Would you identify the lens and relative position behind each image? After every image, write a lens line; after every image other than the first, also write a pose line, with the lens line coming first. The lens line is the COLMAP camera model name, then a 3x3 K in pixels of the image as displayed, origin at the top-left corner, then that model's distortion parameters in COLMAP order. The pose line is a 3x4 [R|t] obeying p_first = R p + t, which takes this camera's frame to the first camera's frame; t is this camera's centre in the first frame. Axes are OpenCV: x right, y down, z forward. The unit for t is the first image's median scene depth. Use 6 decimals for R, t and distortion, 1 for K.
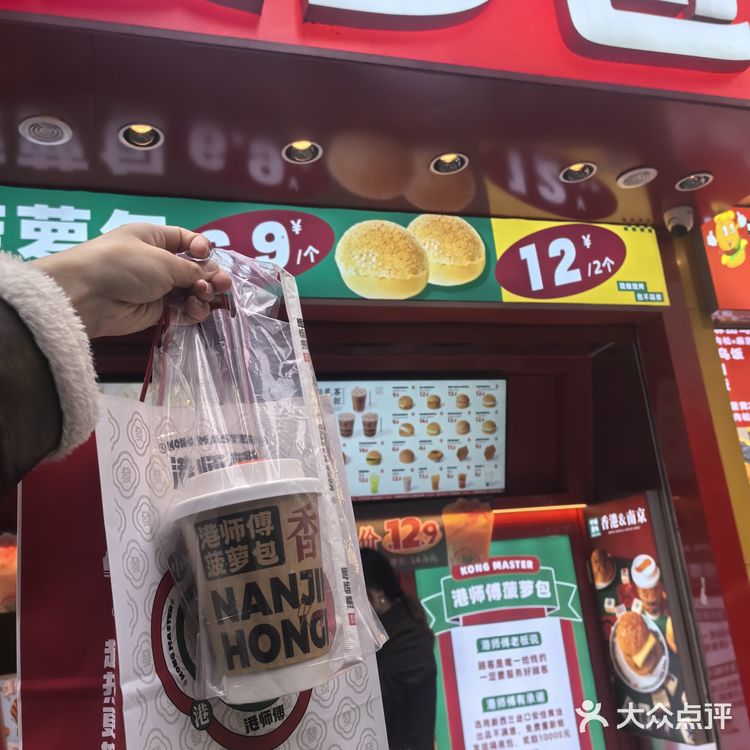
lens RADIAL K [[856.8, 0, 375.0], [0, 856.8, 375.0], [0, 0, 1]] dist [0.056894, -0.056399]
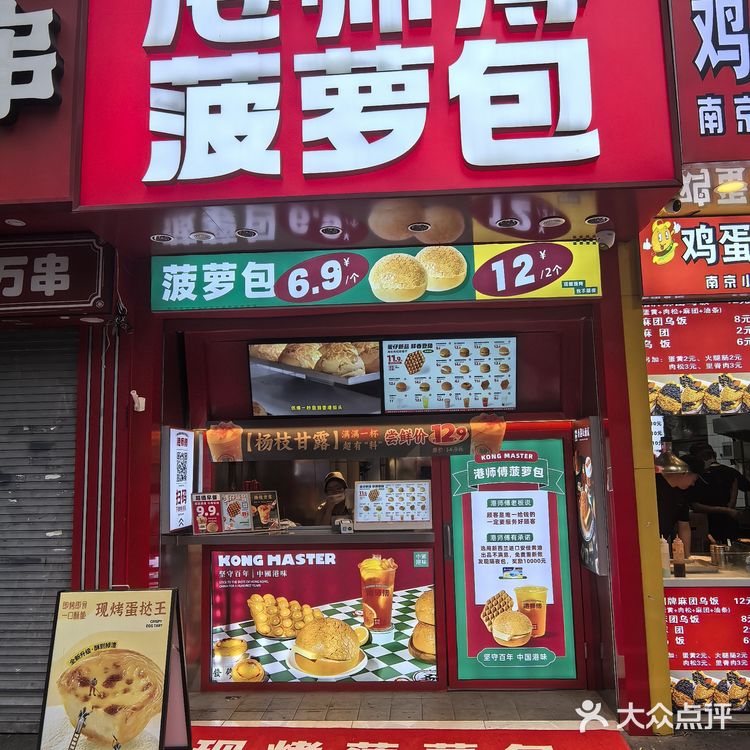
lens RADIAL K [[765.6, 0, 375.0], [0, 765.6, 375.0], [0, 0, 1]] dist [-0.008741, 0.000809]
pose [[0.921984, 0.034916, -0.385651, 0.472822], [0.027598, 0.987469, 0.155384, -0.154320], [0.386244, -0.153904, 0.909467, -0.356652]]
